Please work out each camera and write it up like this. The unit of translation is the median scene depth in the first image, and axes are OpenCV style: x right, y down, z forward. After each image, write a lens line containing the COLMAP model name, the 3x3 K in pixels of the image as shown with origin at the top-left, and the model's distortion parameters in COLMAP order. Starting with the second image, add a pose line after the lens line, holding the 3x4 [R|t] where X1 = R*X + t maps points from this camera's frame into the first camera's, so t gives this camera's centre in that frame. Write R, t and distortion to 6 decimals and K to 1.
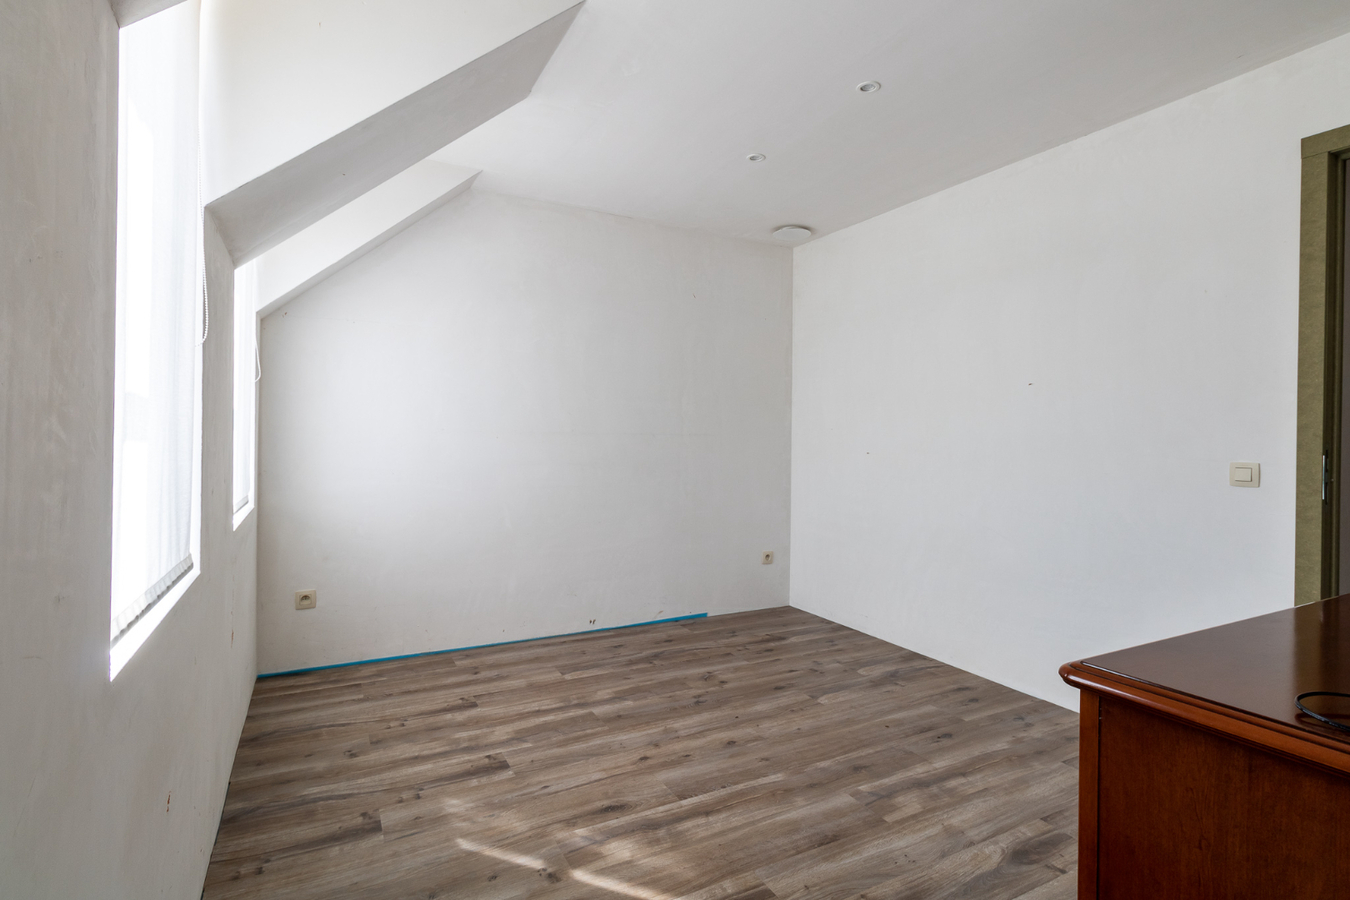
lens RADIAL K [[621.0, 0, 678.5], [0, 621.0, 444.2], [0, 0, 1]] dist [-0.000314, 0.000048]
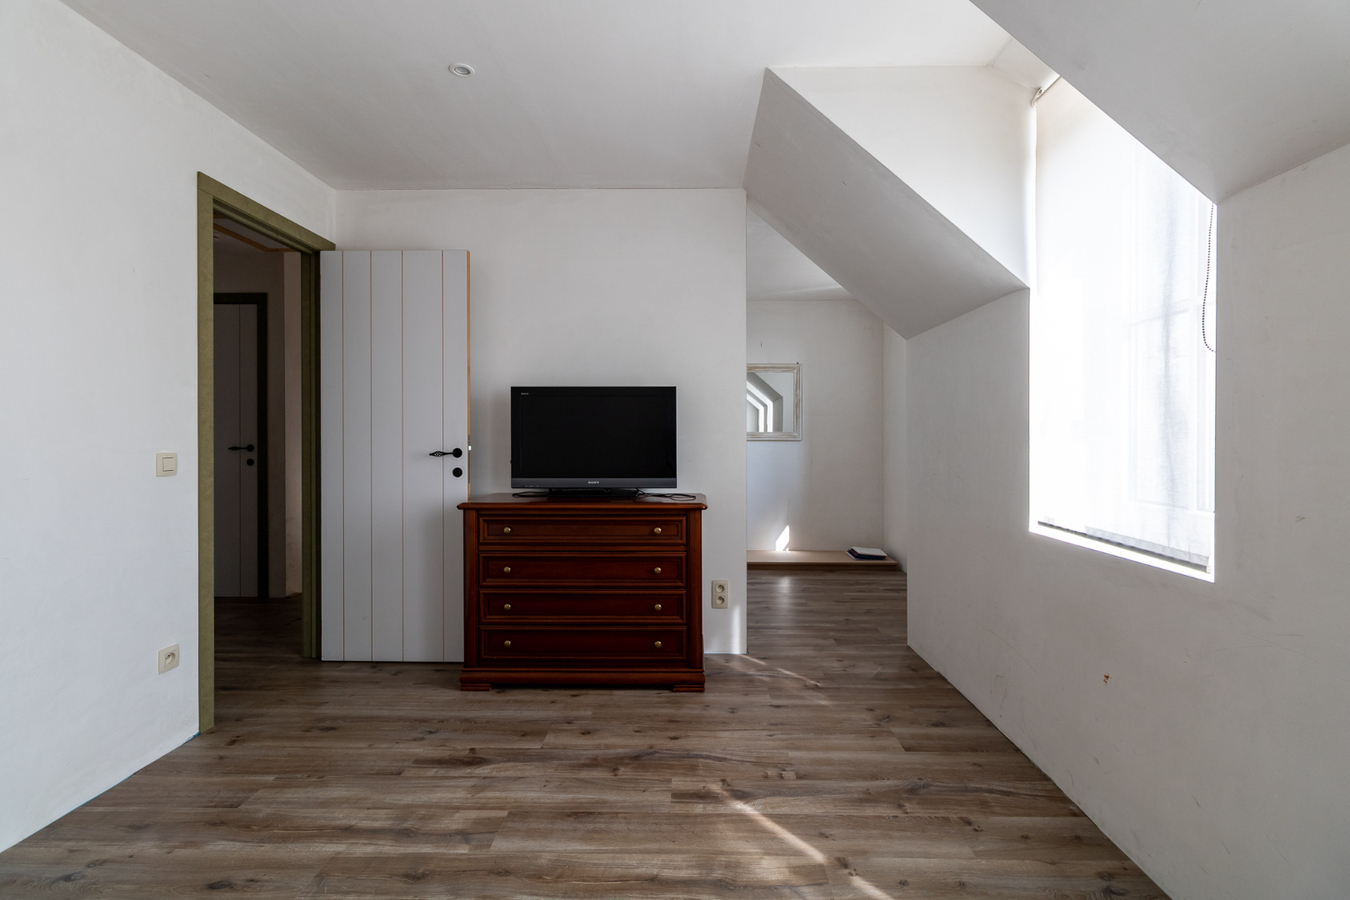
lens RADIAL K [[621.0, 0, 680.1], [0, 621.0, 442.9], [0, 0, 1]] dist [-0.000314, 0.000048]
pose [[-0.860138, -0.018925, 0.509711, -0.418431], [-0.007009, 0.999656, 0.025288, -0.023295], [-0.510014, 0.018178, -0.859974, 1.749958]]
